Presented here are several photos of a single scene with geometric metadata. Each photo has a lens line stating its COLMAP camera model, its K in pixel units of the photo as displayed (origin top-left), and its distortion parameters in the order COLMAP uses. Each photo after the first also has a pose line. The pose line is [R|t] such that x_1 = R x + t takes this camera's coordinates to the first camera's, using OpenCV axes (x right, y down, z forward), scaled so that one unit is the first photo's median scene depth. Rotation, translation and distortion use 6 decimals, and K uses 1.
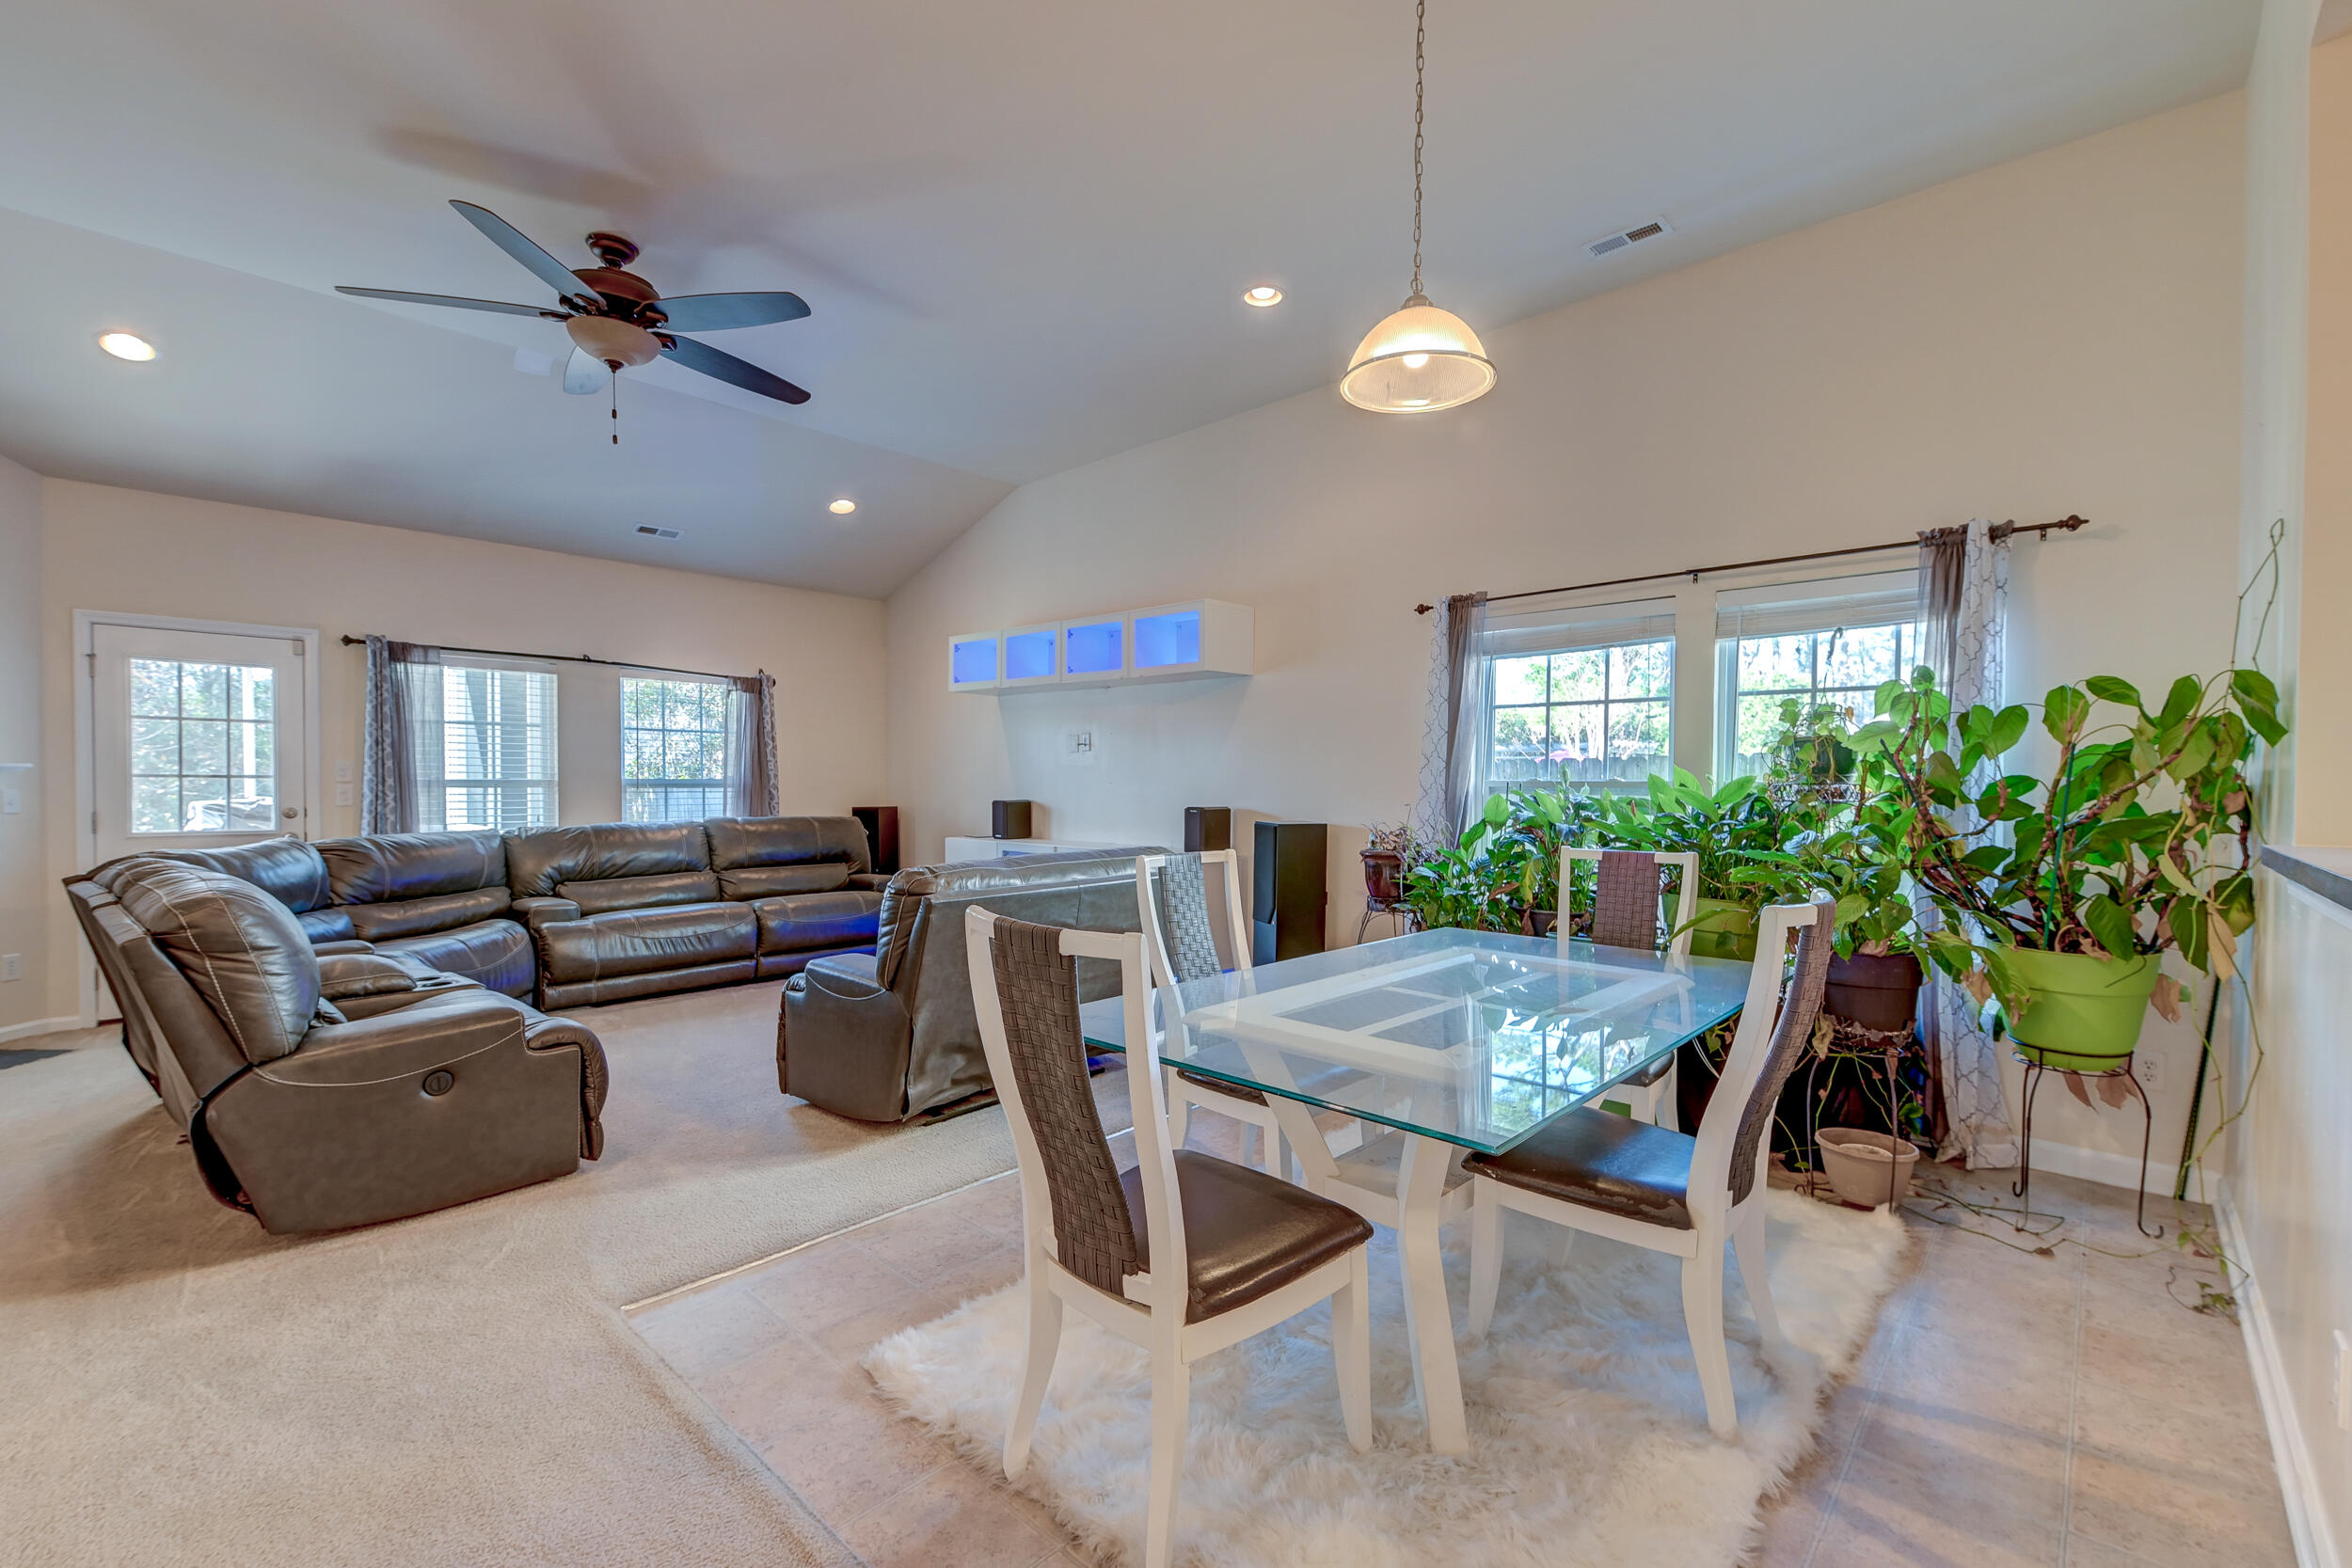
lens RADIAL K [[988.3, 0, 1172.8], [0, 988.3, 800.8], [0, 0, 1]] dist [0.021194, -0.010541]
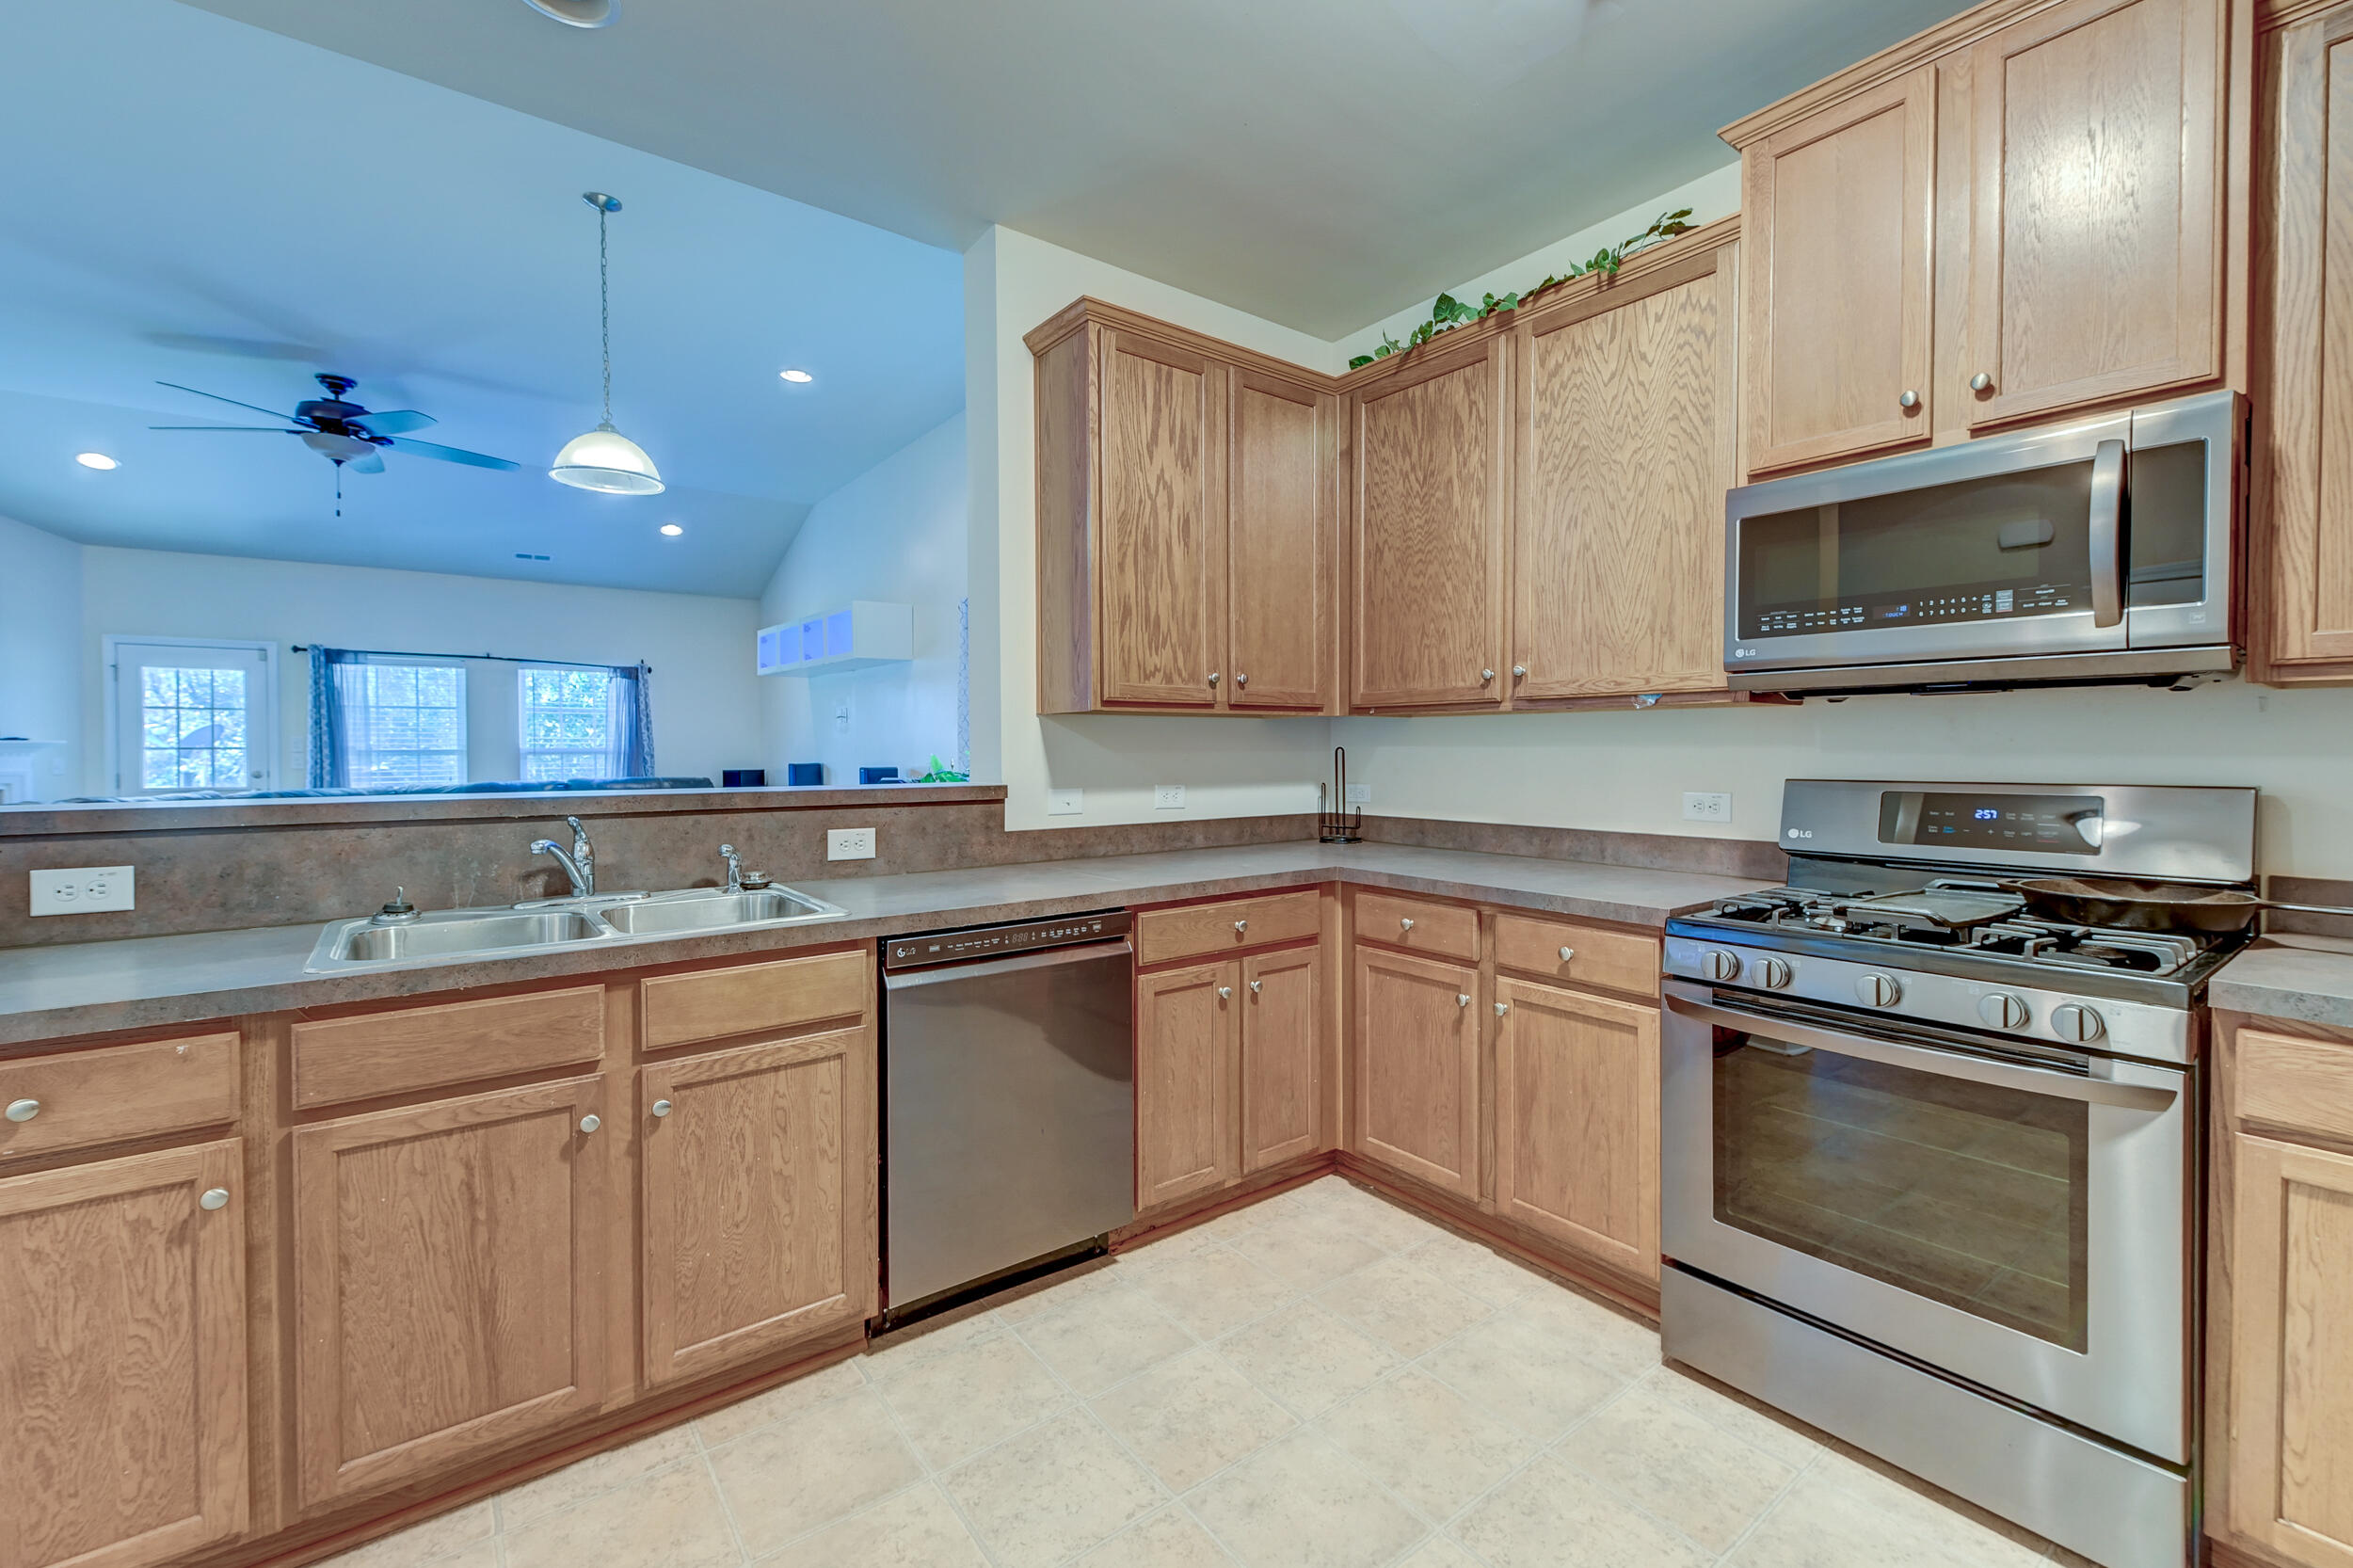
lens RADIAL K [[981.1, 0, 1174.1], [0, 981.1, 767.6], [0, 0, 1]] dist [0.023988, -0.008697]
pose [[0.986489, -0.005322, -0.163742, 0.594496], [0.005438, 0.999985, 0.000262, 0.008761], [0.163738, -0.001149, 0.986503, -0.155525]]
